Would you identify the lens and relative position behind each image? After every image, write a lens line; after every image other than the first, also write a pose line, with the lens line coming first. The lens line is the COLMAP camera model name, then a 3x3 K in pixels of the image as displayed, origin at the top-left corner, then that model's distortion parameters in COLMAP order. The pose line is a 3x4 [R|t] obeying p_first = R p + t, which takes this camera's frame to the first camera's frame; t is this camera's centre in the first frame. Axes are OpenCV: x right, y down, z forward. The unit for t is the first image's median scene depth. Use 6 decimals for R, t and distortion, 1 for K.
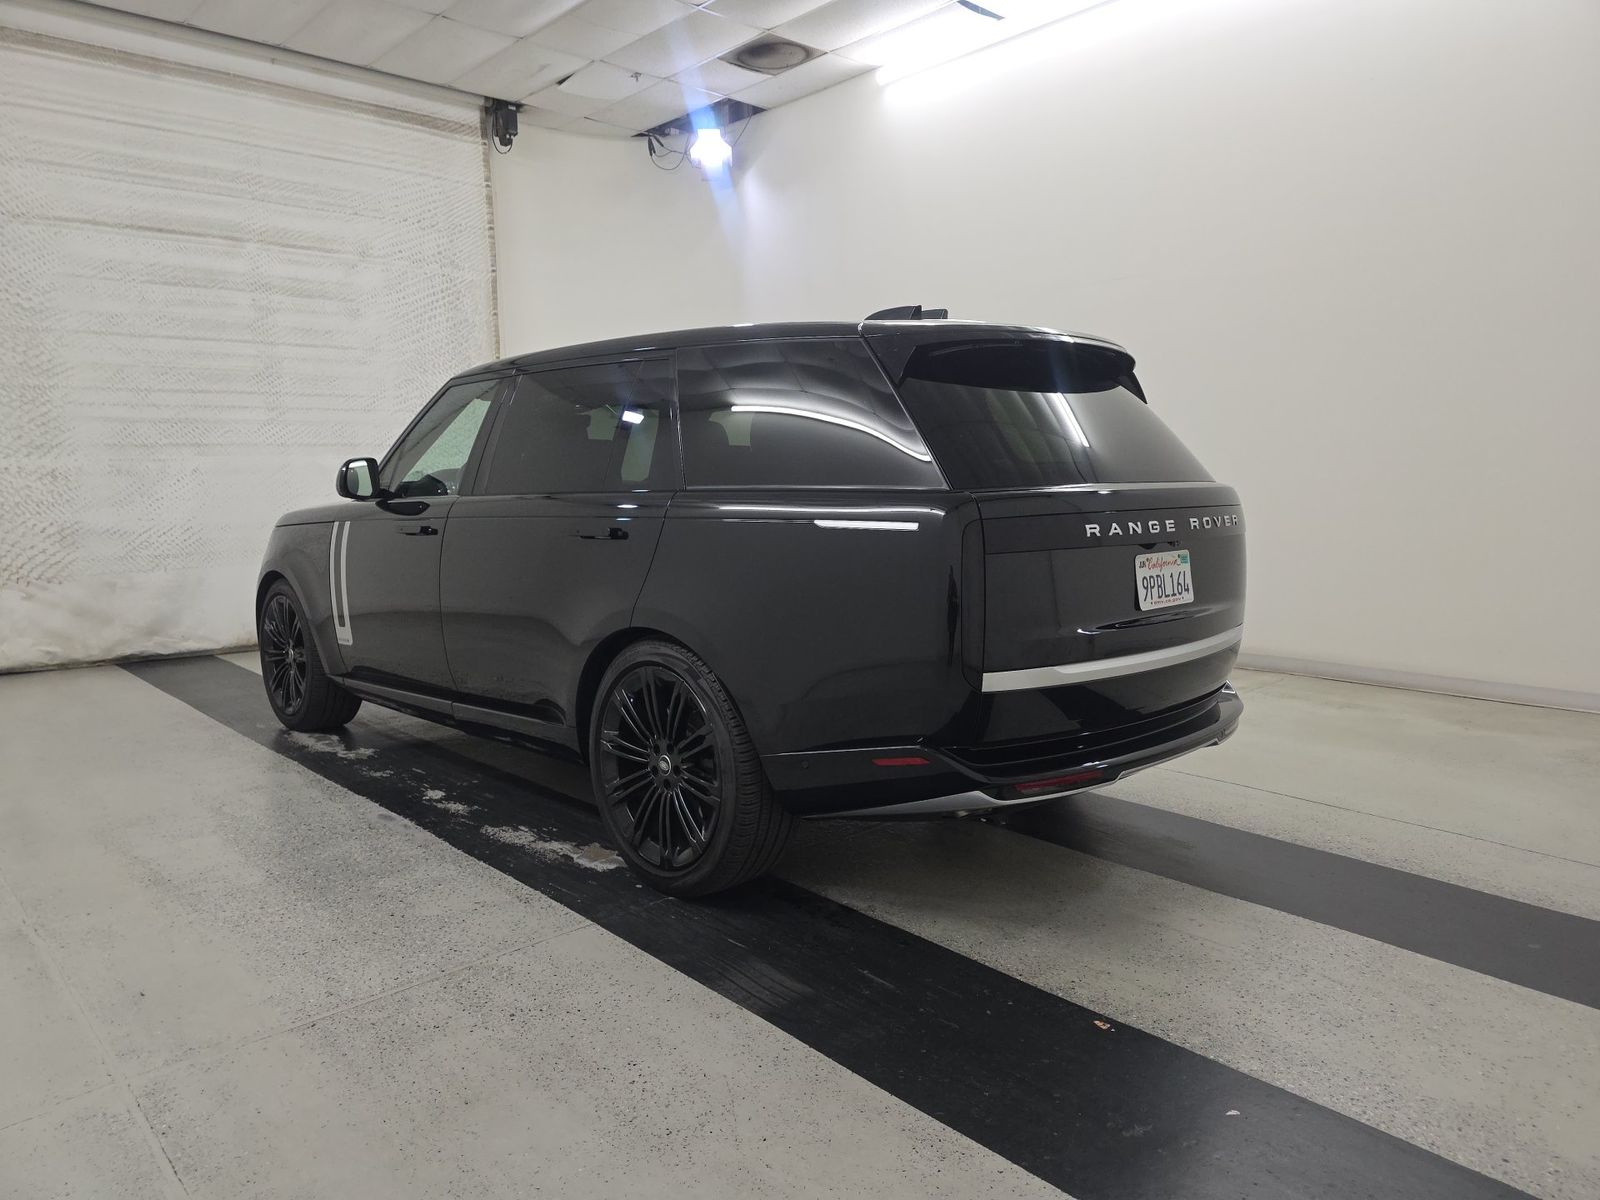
lens RADIAL K [[1057.8, 0, 799.1], [0, 1057.8, 618.3], [0, 0, 1]] dist [0.037598, -0.033180]
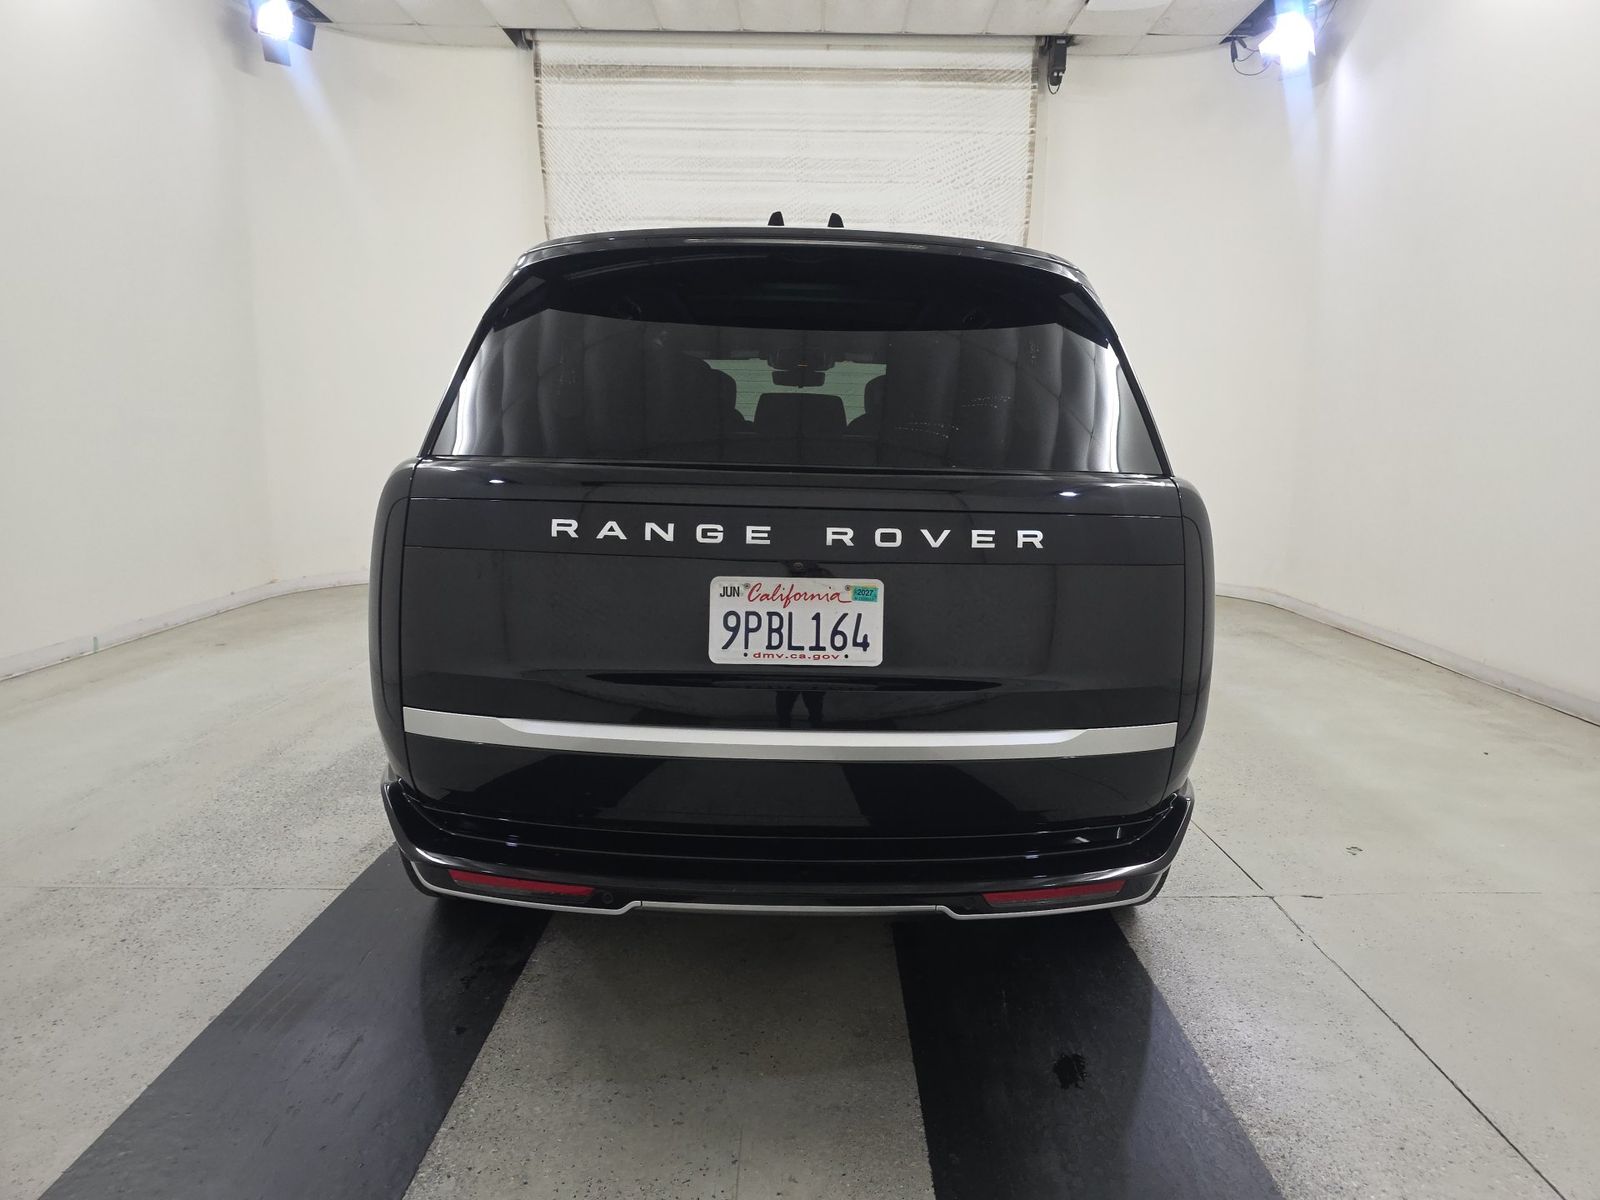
lens RADIAL K [[1065.3, 0, 828.7], [0, 1065.3, 593.6], [0, 0, 1]] dist [0.067240, -0.076318]
pose [[0.744079, 0.122712, -0.656725, 0.300804], [-0.117439, 0.991705, 0.052245, -0.034348], [0.657689, 0.038251, 0.752318, 0.213990]]
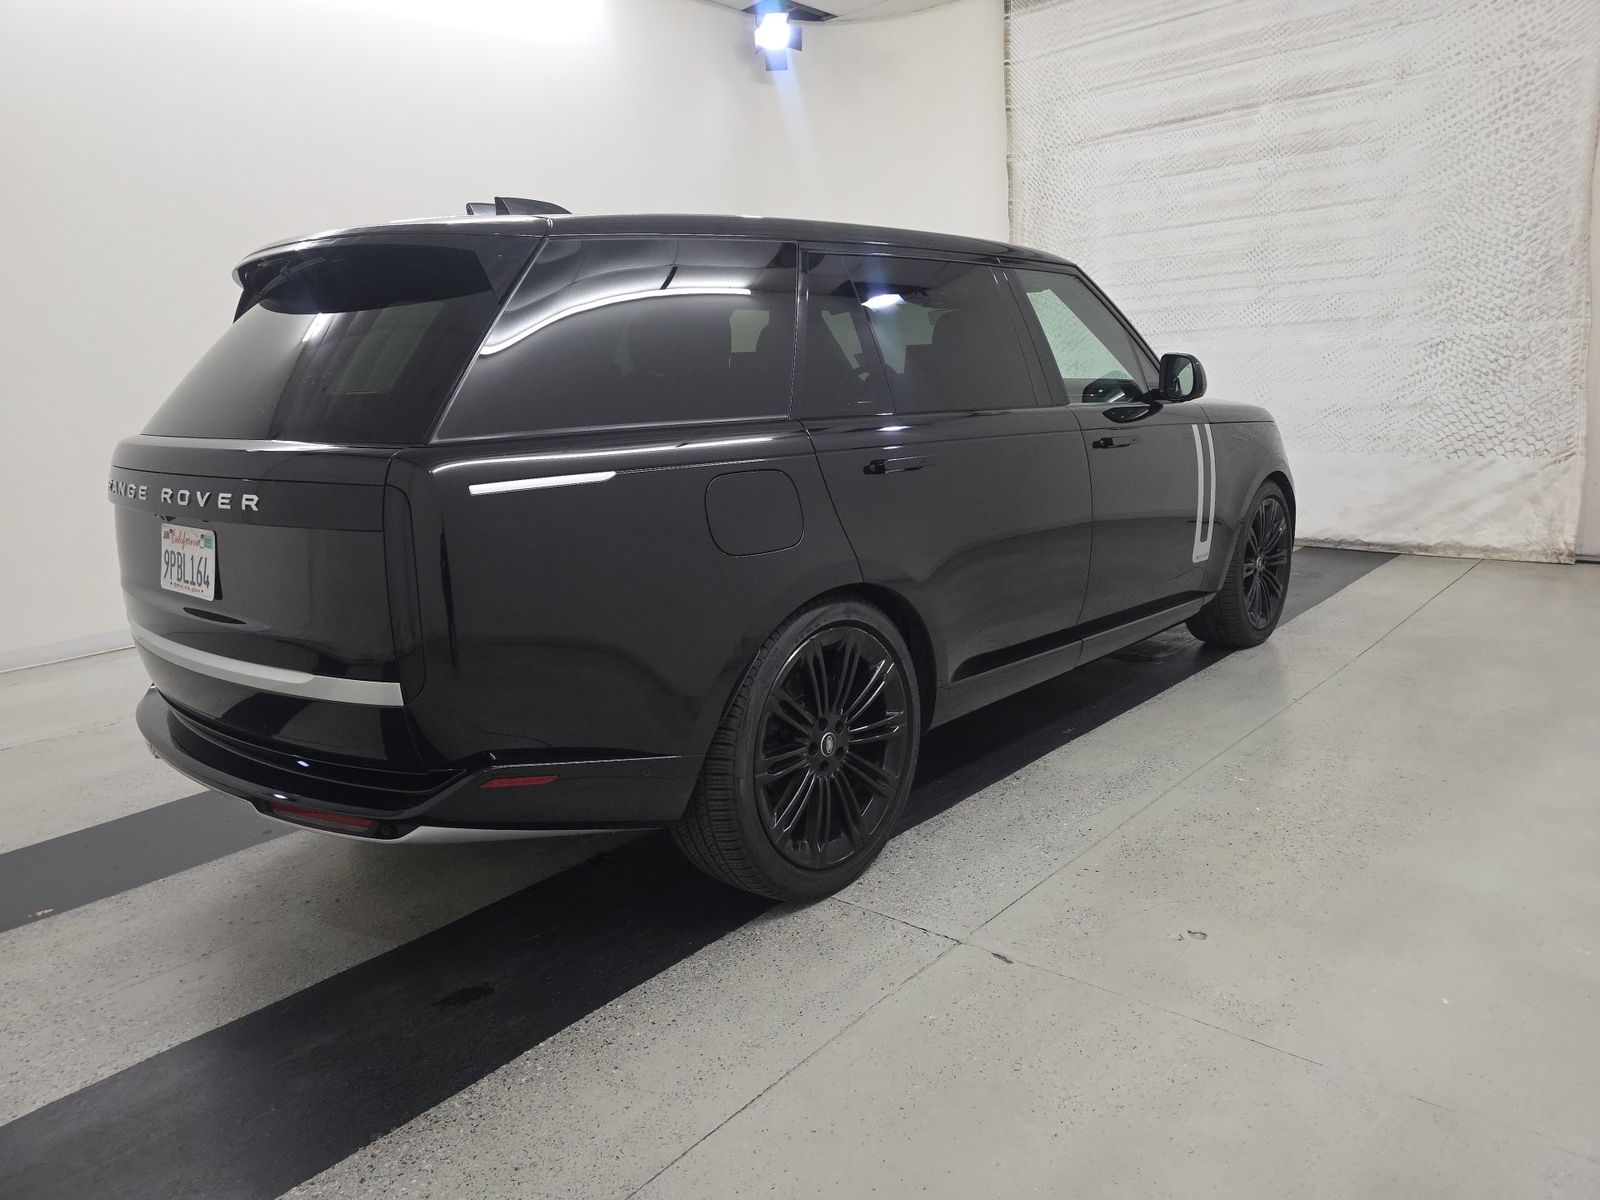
lens RADIAL K [[1069.7, 0, 800.0], [0, 1069.7, 600.0], [0, 0, 1]] dist [0.031795, -0.021917]
pose [[0.105218, 0.211318, -0.971738, 0.466122], [-0.096421, 0.974726, 0.201527, -0.084631], [0.989764, 0.072491, 0.122934, 0.534073]]
